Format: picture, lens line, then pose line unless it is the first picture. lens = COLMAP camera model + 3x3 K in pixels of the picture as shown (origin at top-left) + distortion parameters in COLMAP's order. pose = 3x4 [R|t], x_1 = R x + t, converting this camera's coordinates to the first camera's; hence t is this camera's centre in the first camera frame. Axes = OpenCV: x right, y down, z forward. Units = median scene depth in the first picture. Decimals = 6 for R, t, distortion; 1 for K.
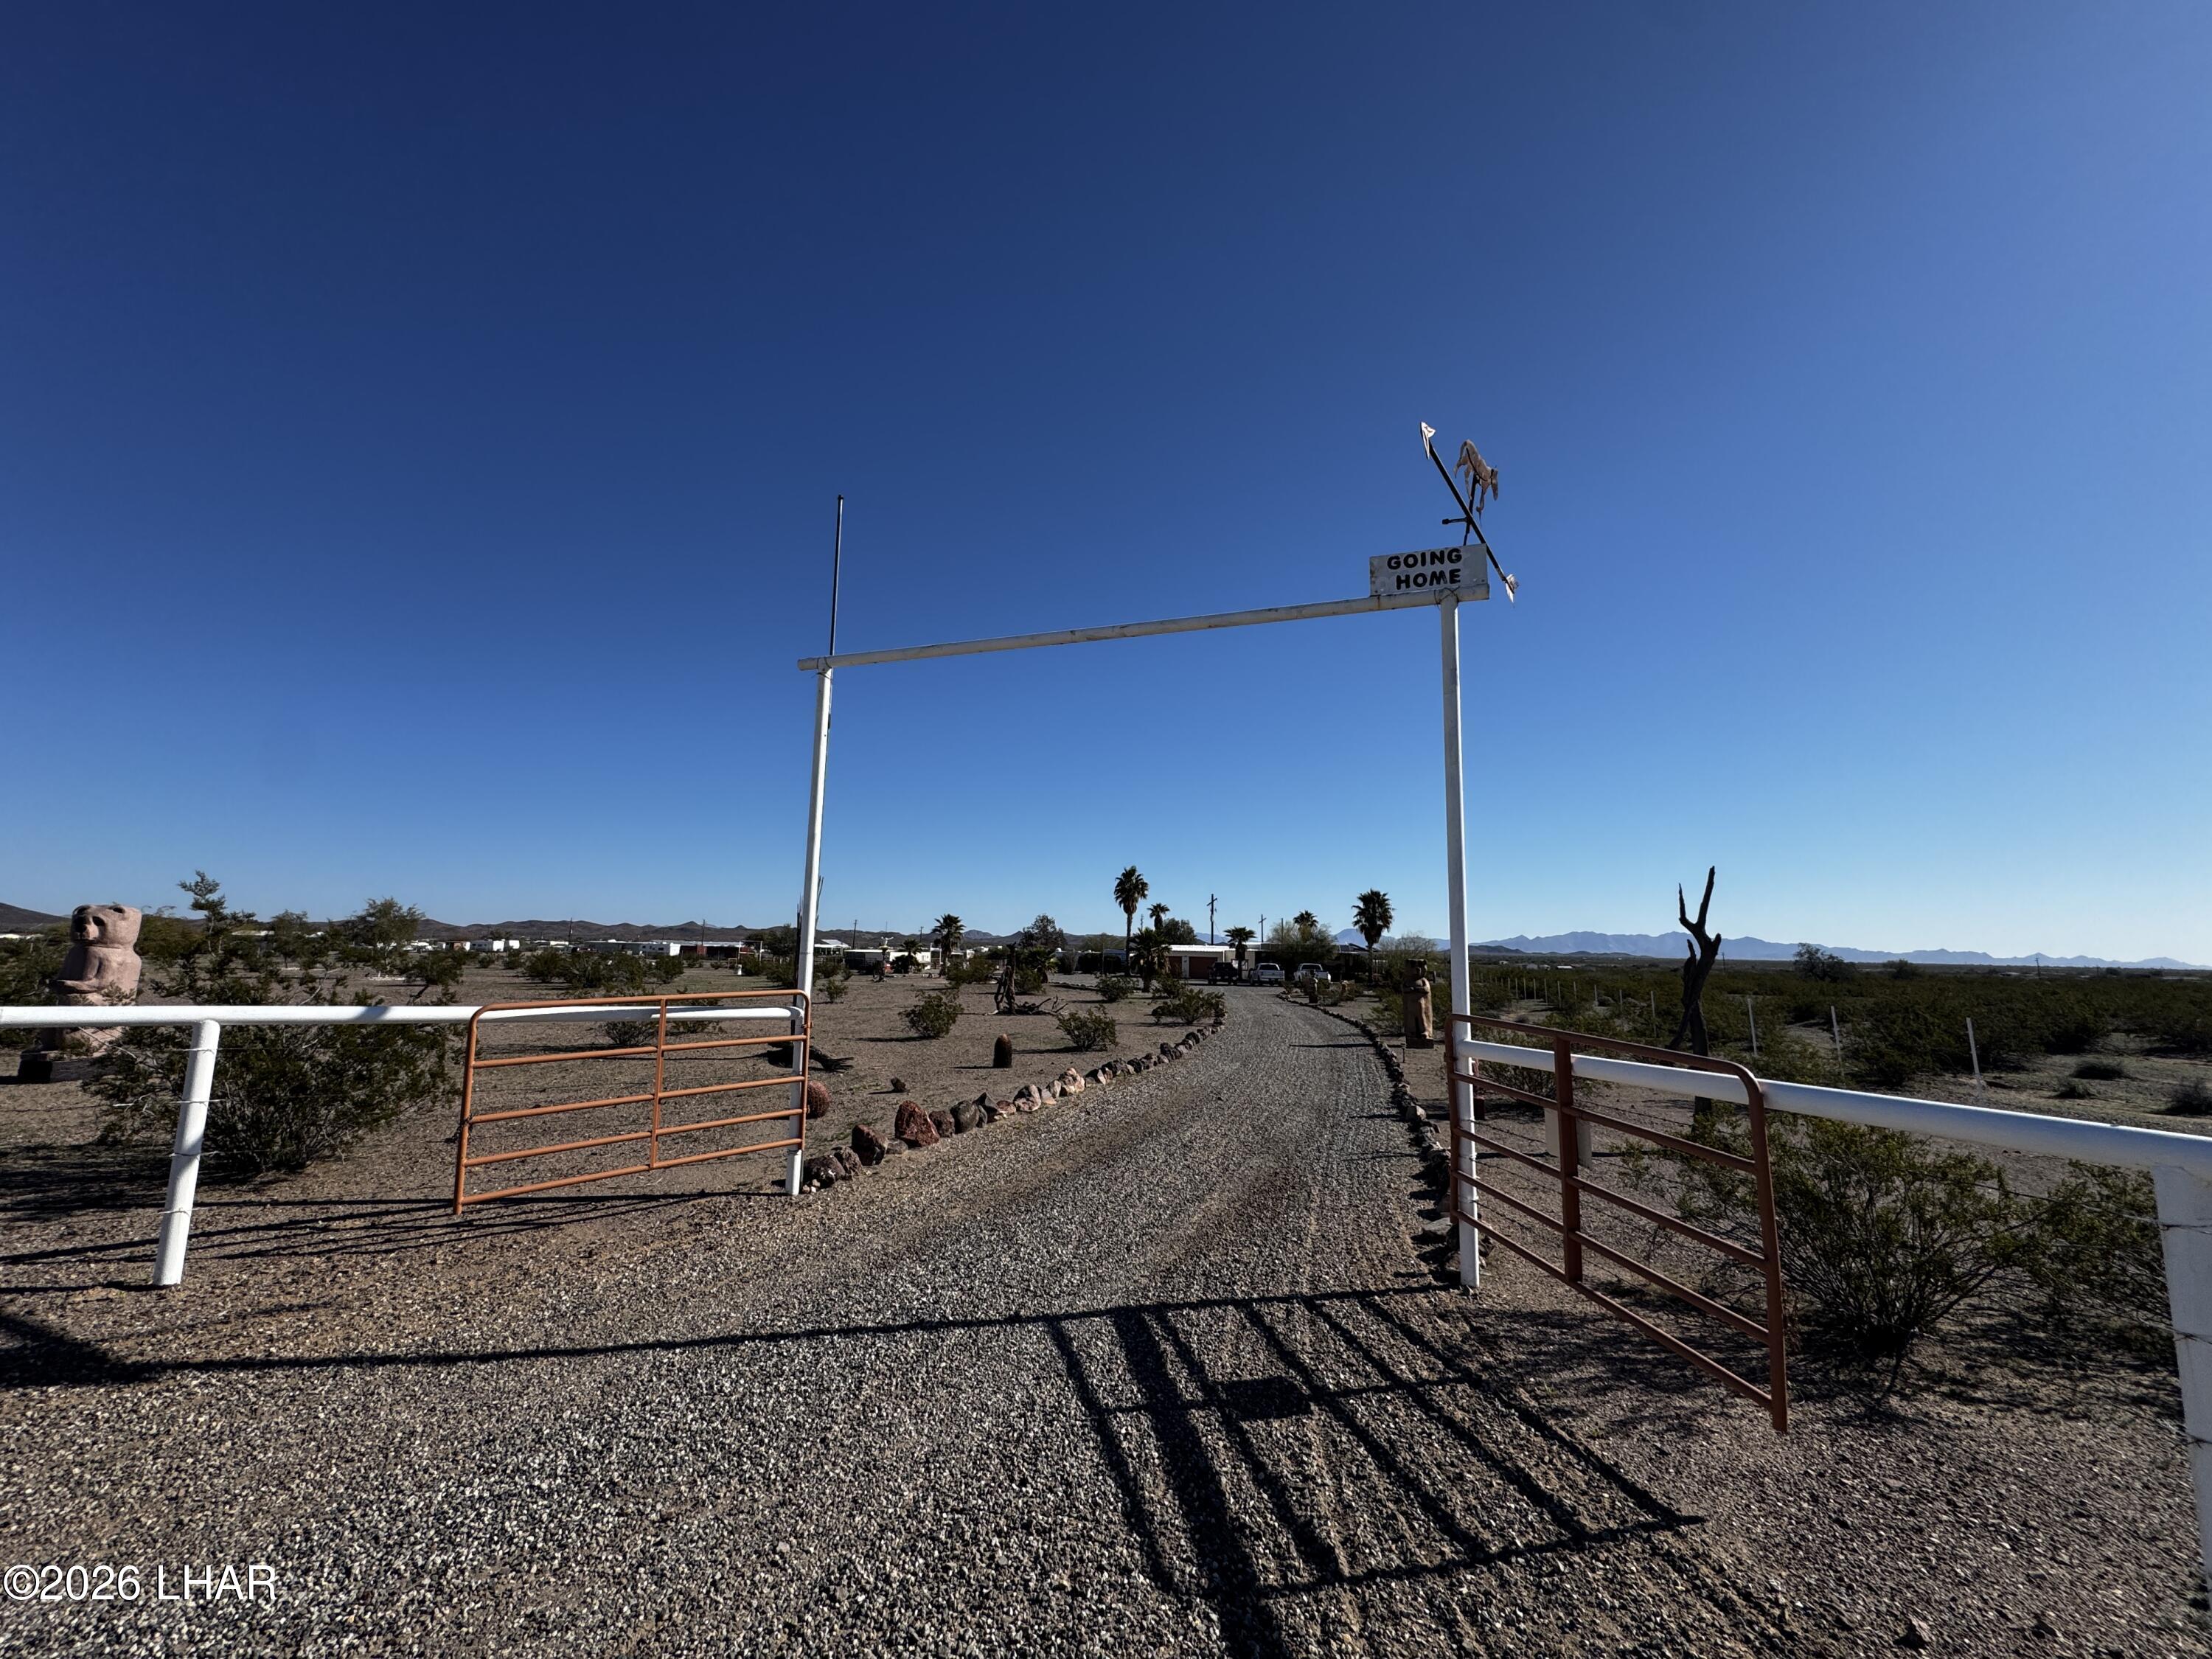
lens RADIAL K [[883.6, 0, 1106.5], [0, 883.6, 828.9], [0, 0, 1]] dist [0.002546, -0.000289]
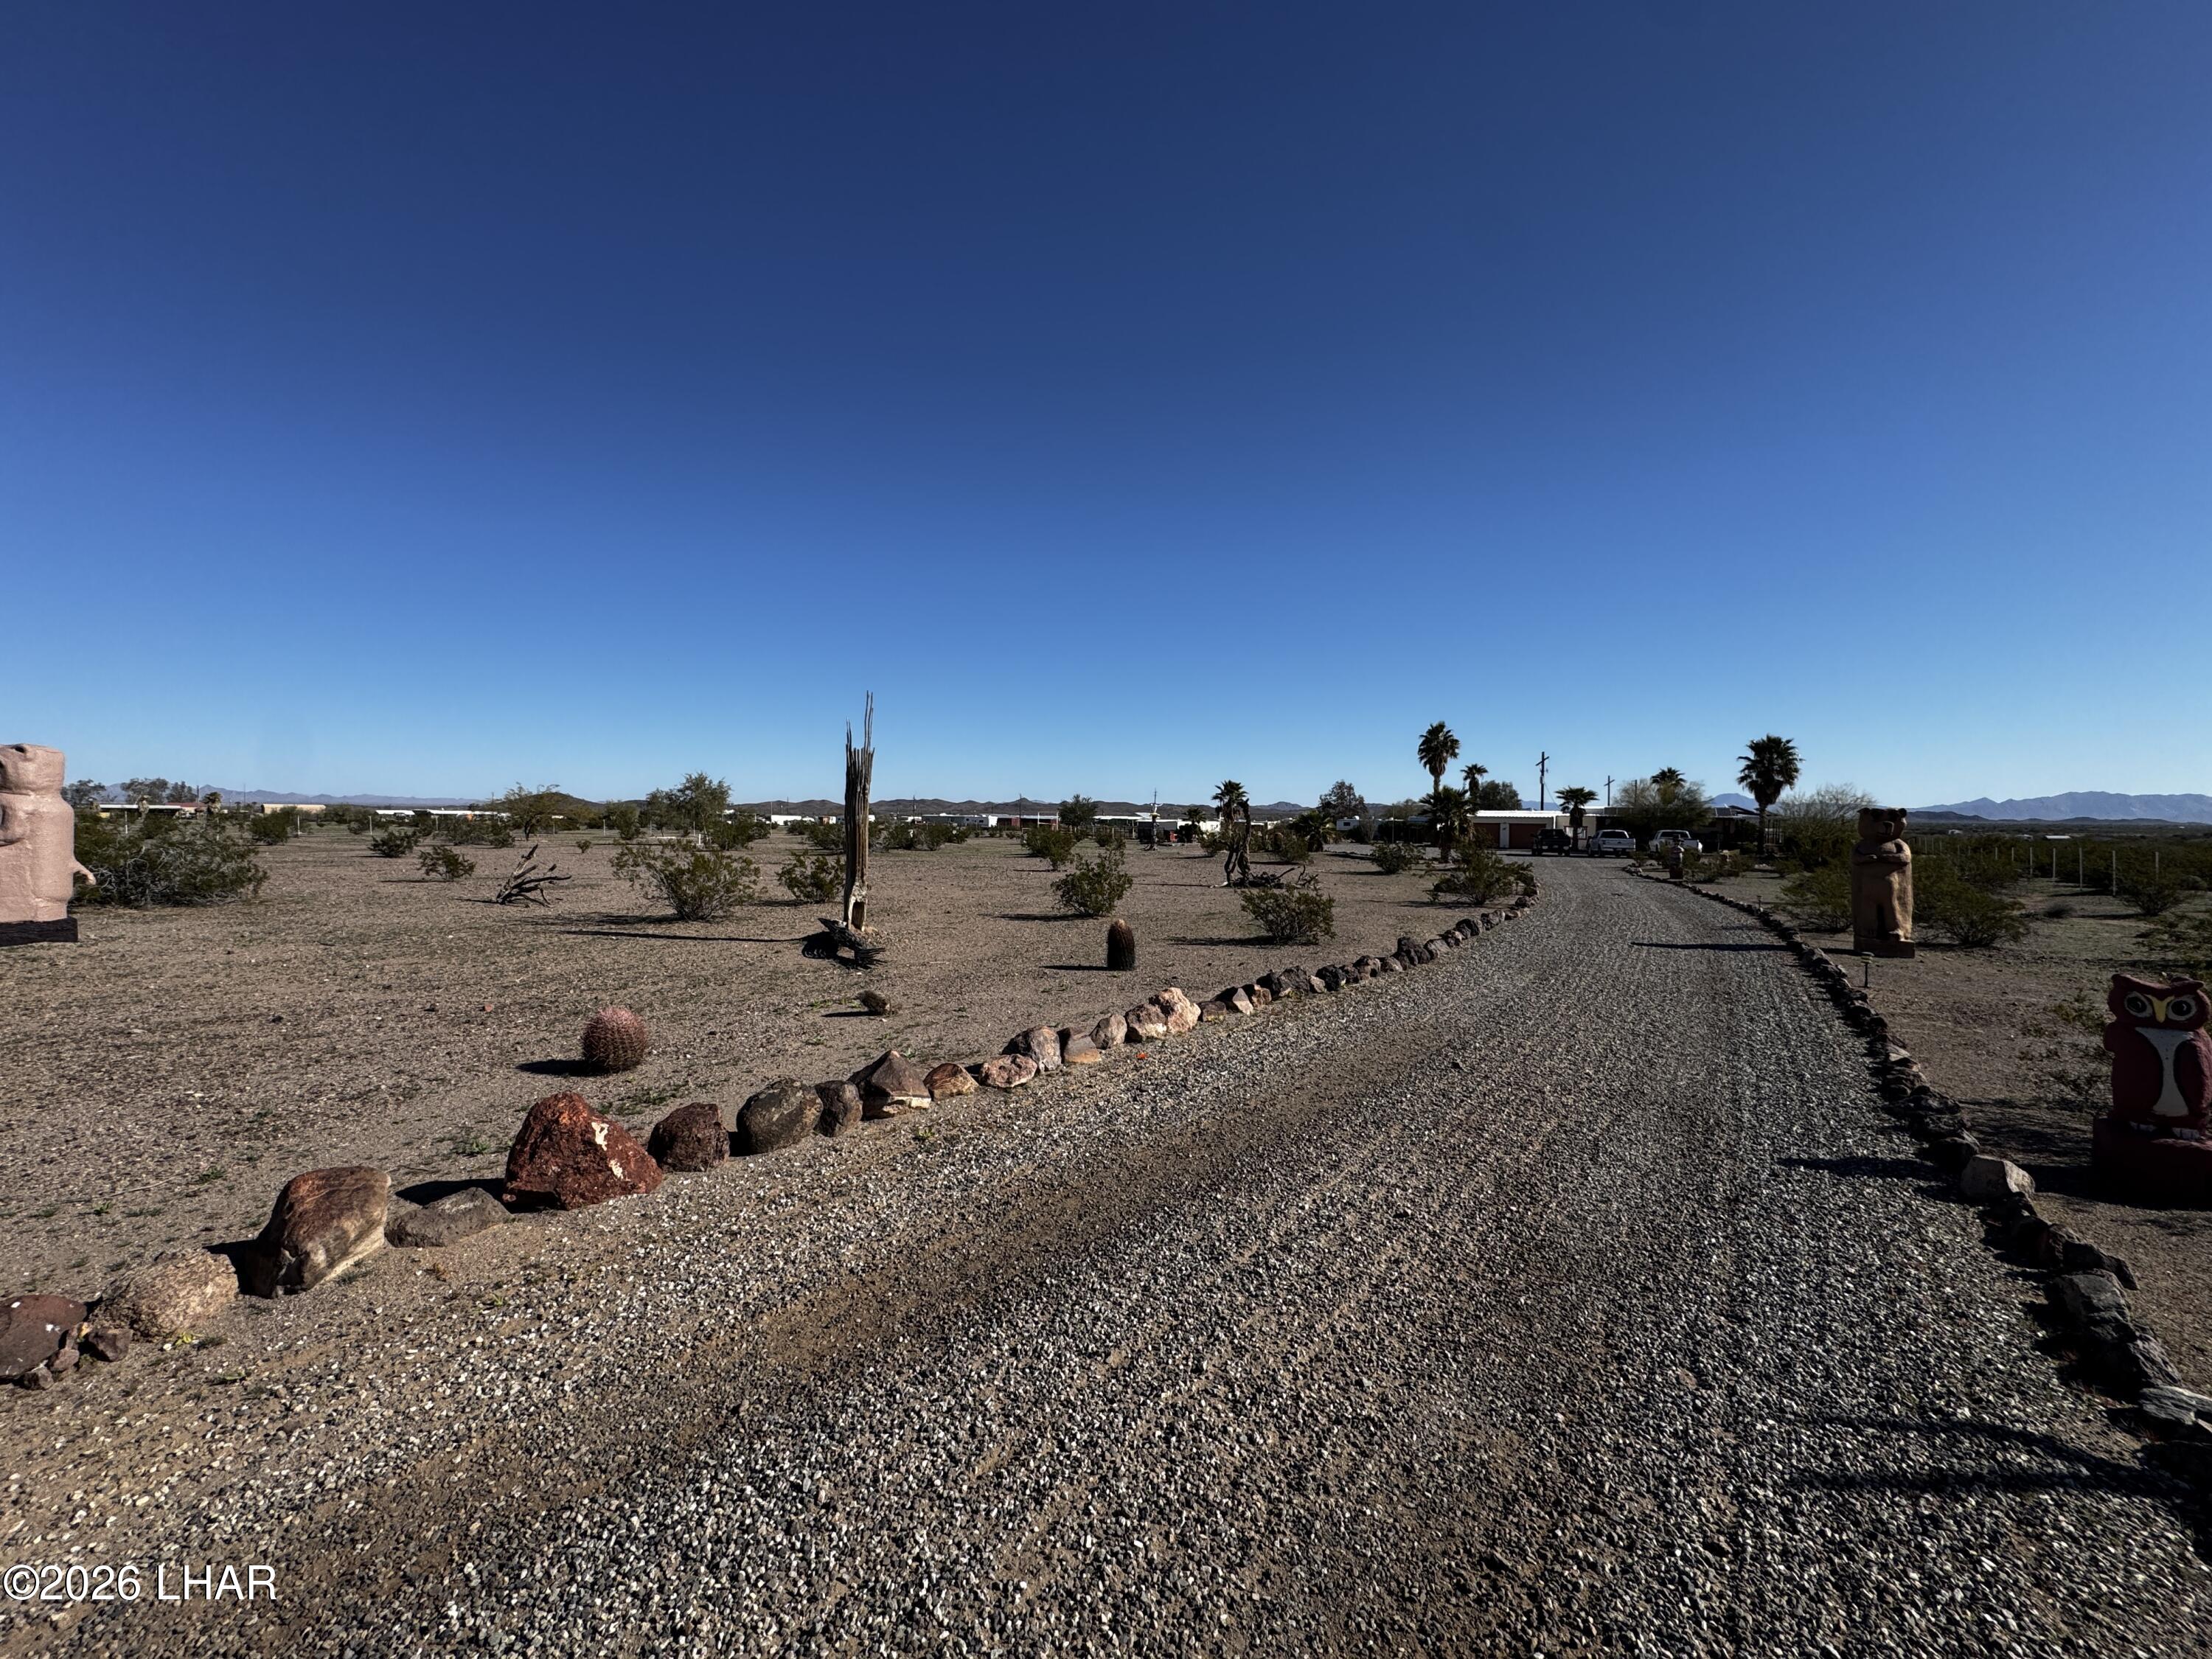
lens RADIAL K [[883.6, 0, 1108.0], [0, 883.6, 831.1], [0, 0, 1]] dist [0.002546, -0.000289]
pose [[0.941356, -0.004541, -0.337383, 0.029314], [0.053728, 0.989169, 0.136597, 0.025252], [0.333109, -0.146713, 0.931404, 0.128634]]
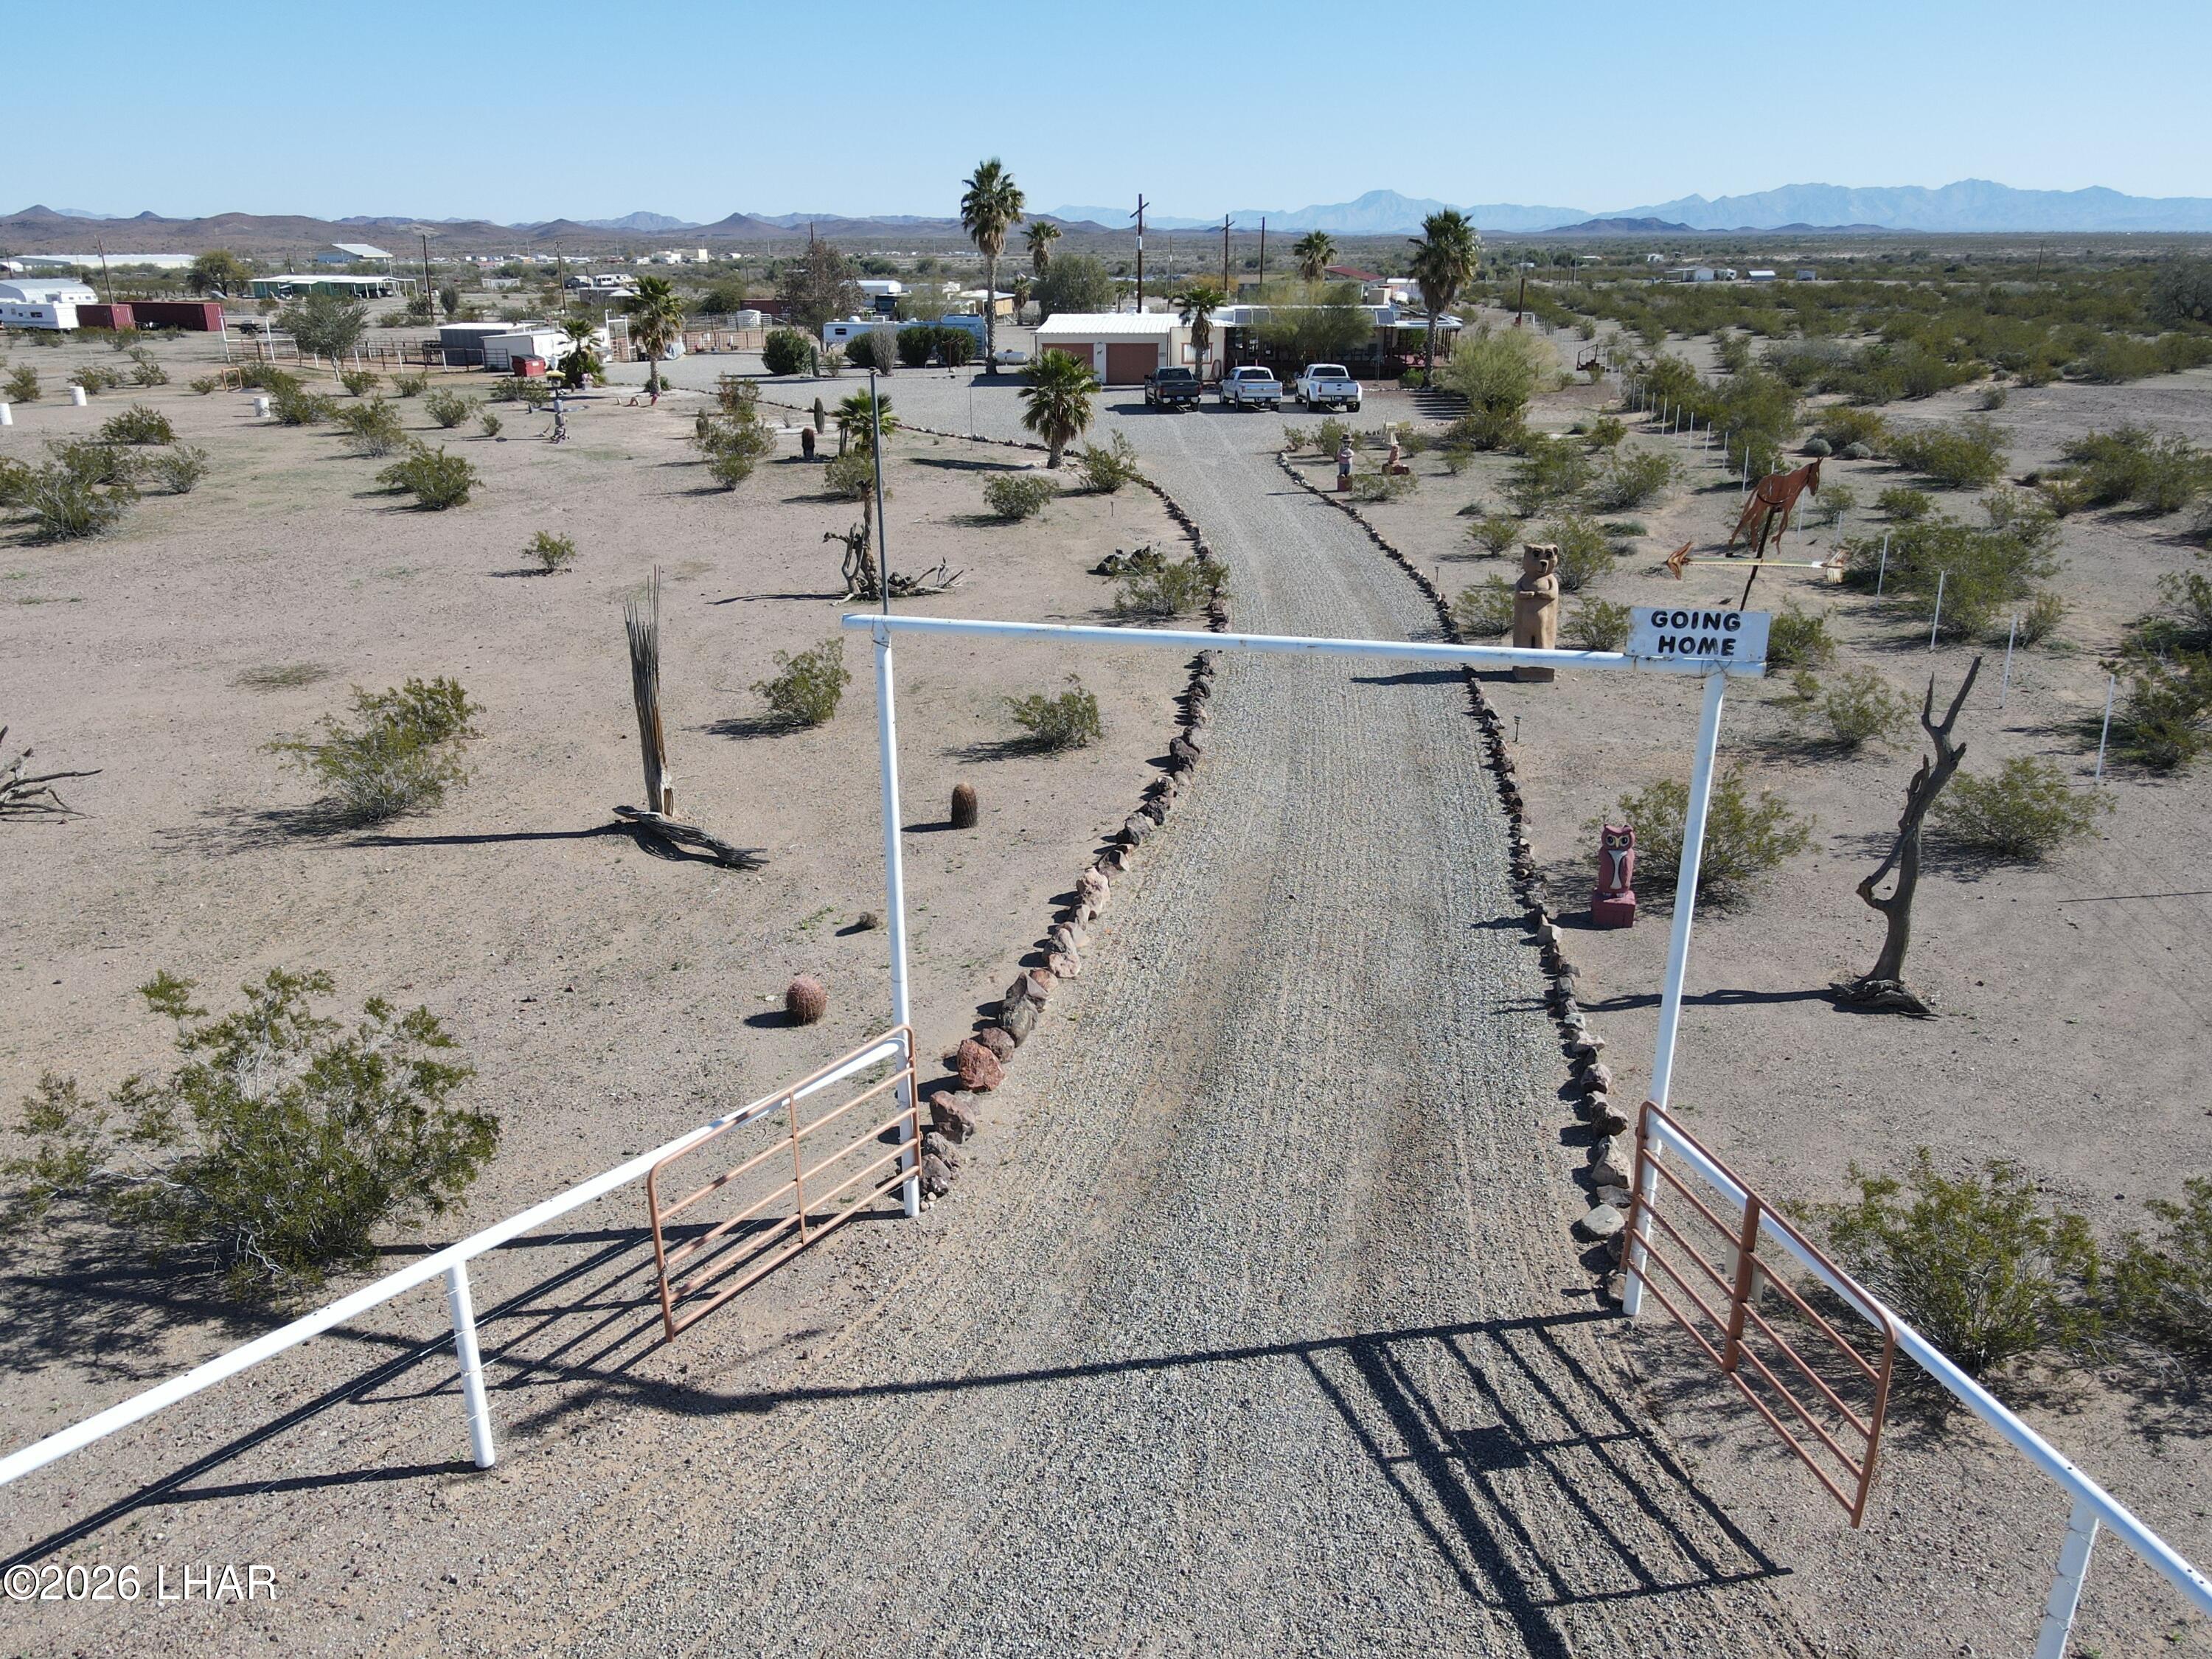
lens RADIAL K [[1624.3, 0, 1092.6], [0, 1624.3, 837.4], [0, 0, 1]] dist [0.011336, 0.004758]
pose [[0.994232, -0.058727, 0.089747, -0.042102], [0.009977, 0.883784, 0.467789, -0.101071], [-0.106789, -0.464195, 0.879272, -0.044920]]
